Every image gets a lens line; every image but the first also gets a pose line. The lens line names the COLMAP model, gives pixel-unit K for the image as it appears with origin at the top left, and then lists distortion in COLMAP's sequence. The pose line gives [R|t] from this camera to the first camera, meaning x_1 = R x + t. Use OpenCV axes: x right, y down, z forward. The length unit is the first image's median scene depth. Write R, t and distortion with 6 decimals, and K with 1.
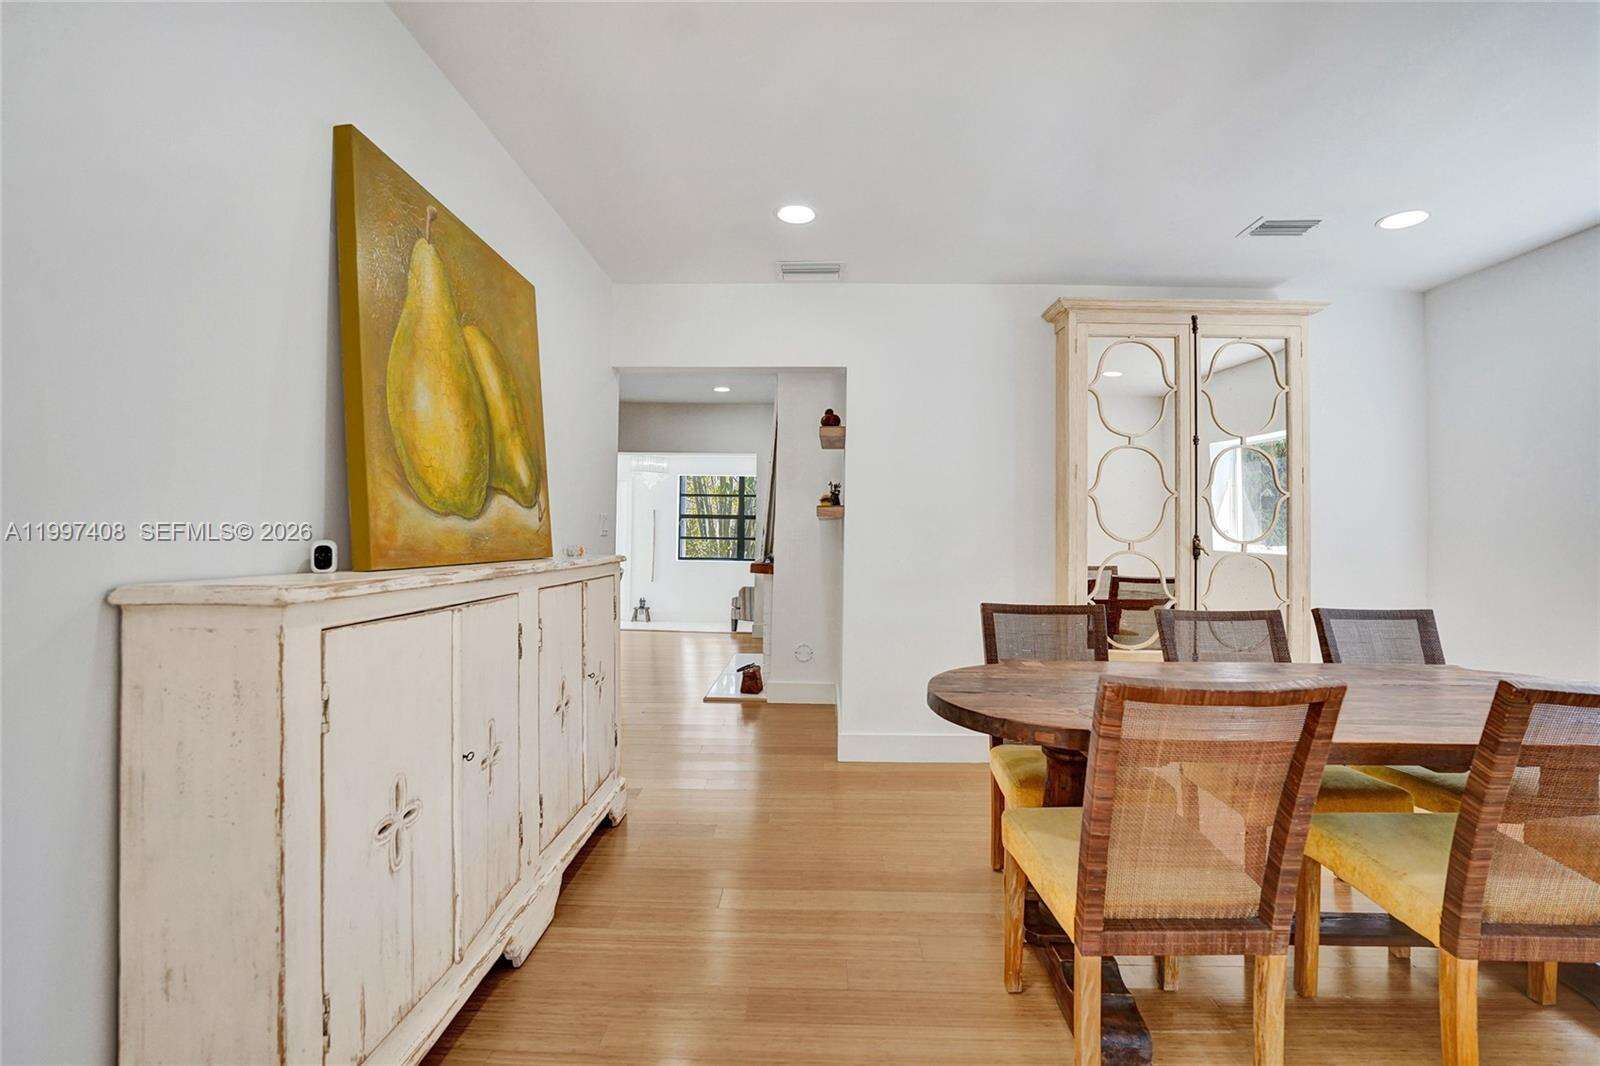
lens RADIAL K [[664.1, 0, 803.1], [0, 664.1, 527.0], [0, 0, 1]] dist [-0.010066, 0.000840]
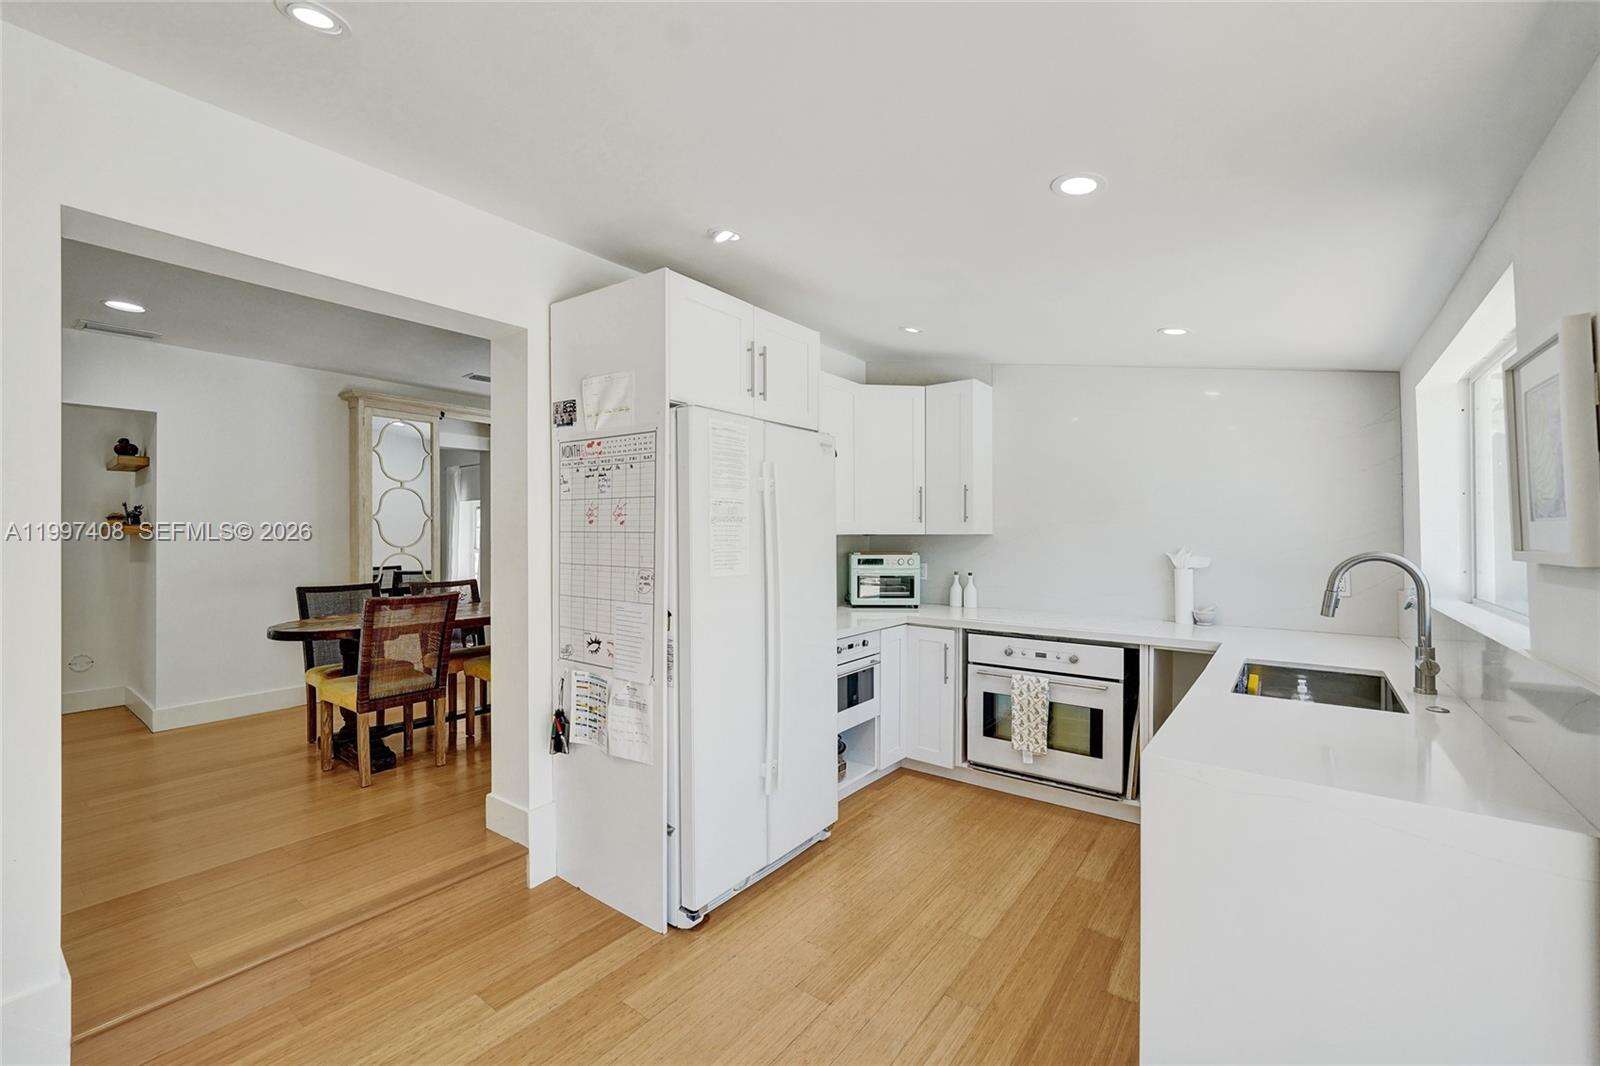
lens RADIAL K [[664.1, 0, 803.1], [0, 664.1, 527.0], [0, 0, 1]] dist [-0.010066, 0.000840]
pose [[0.582669, -0.006978, 0.812679, -0.241215], [0.018811, 0.999811, -0.004902, -0.000701], [-0.812492, 0.018143, 0.582691, -0.713542]]
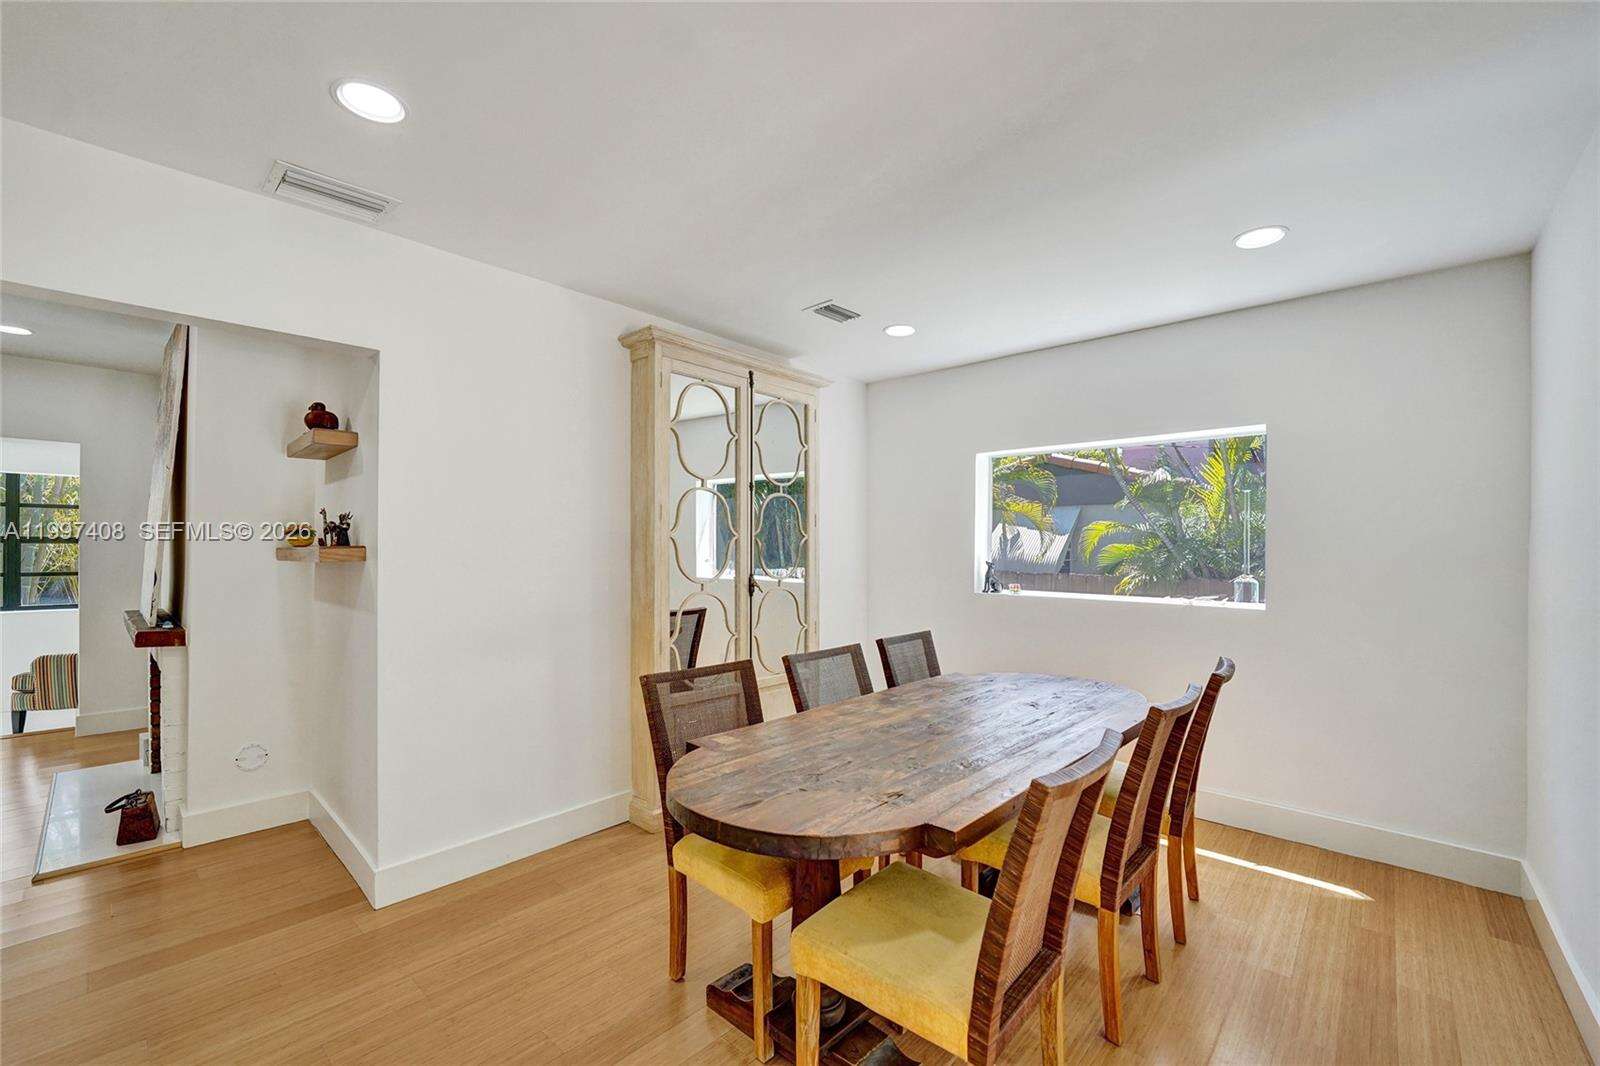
lens RADIAL K [[662.6, 0, 790.5], [0, 662.6, 557.2], [0, 0, 1]] dist [-0.010069, 0.000295]
pose [[0.678506, -0.018425, 0.734363, -0.162854], [0.001745, 0.999723, 0.023471, -0.040455], [-0.734592, -0.014644, 0.678351, 0.213230]]
